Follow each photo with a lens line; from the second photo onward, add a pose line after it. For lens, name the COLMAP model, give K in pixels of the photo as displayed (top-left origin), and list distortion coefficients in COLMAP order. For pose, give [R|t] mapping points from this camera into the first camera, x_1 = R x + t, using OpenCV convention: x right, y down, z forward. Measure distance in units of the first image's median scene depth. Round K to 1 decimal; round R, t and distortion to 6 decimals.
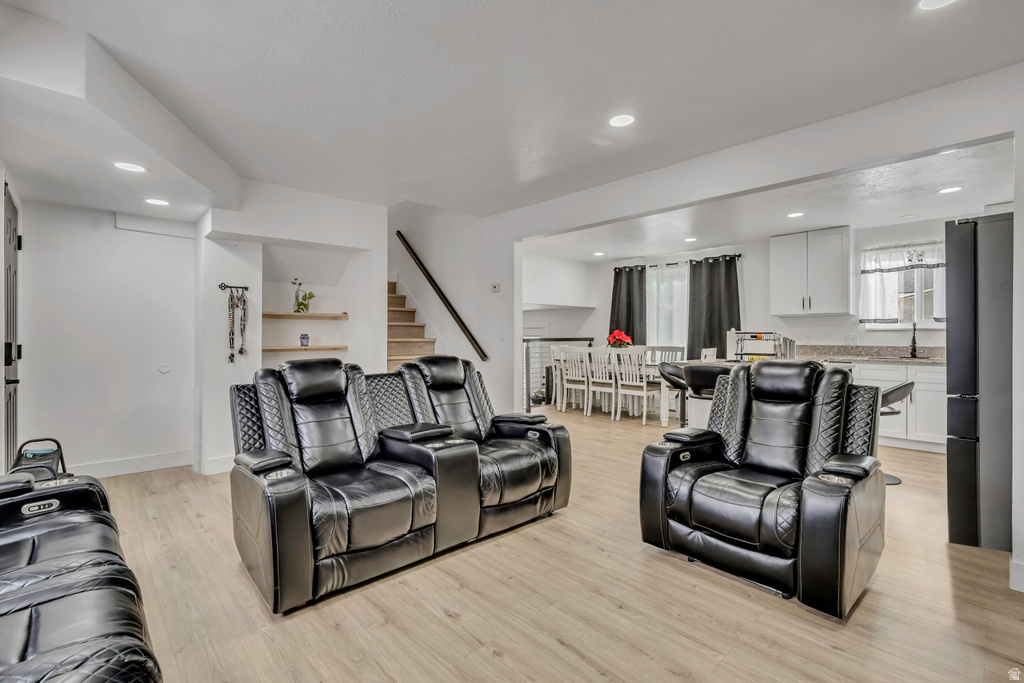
lens RADIAL K [[455.0, 0, 508.1], [0, 455.0, 339.4], [0, 0, 1]] dist [-0.004551, 0.001534]
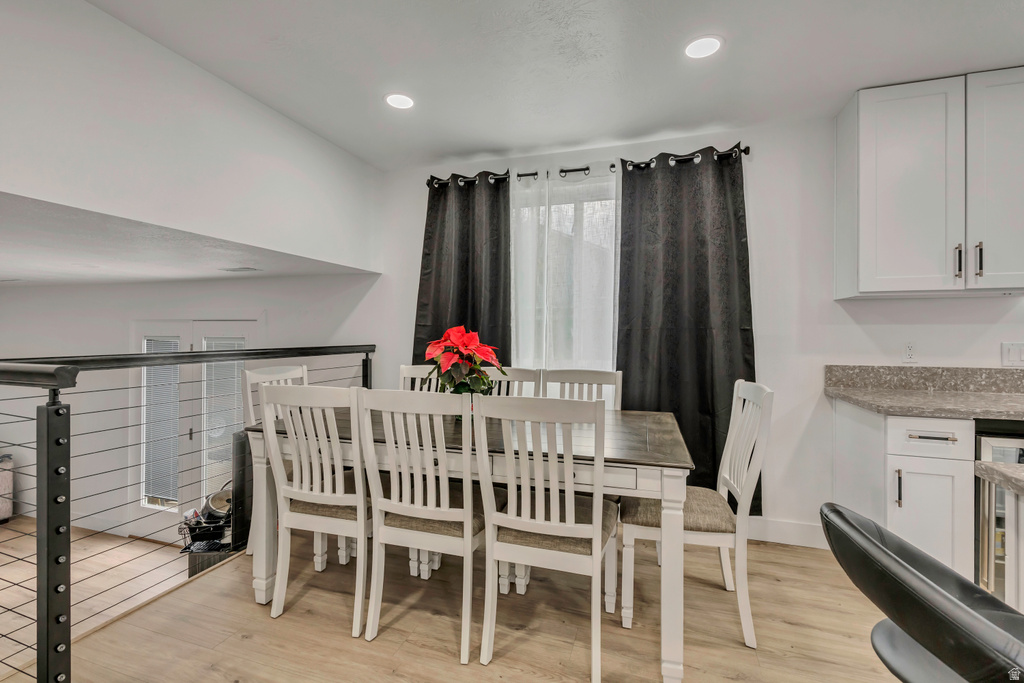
lens RADIAL K [[455.0, 0, 508.4], [0, 455.0, 330.9], [0, 0, 1]] dist [-0.004551, 0.001534]
pose [[0.873900, 0.006126, 0.486067, 0.114144], [0.001119, 0.999893, -0.014613, -0.013257], [-0.486104, 0.013314, 0.873799, 0.714767]]
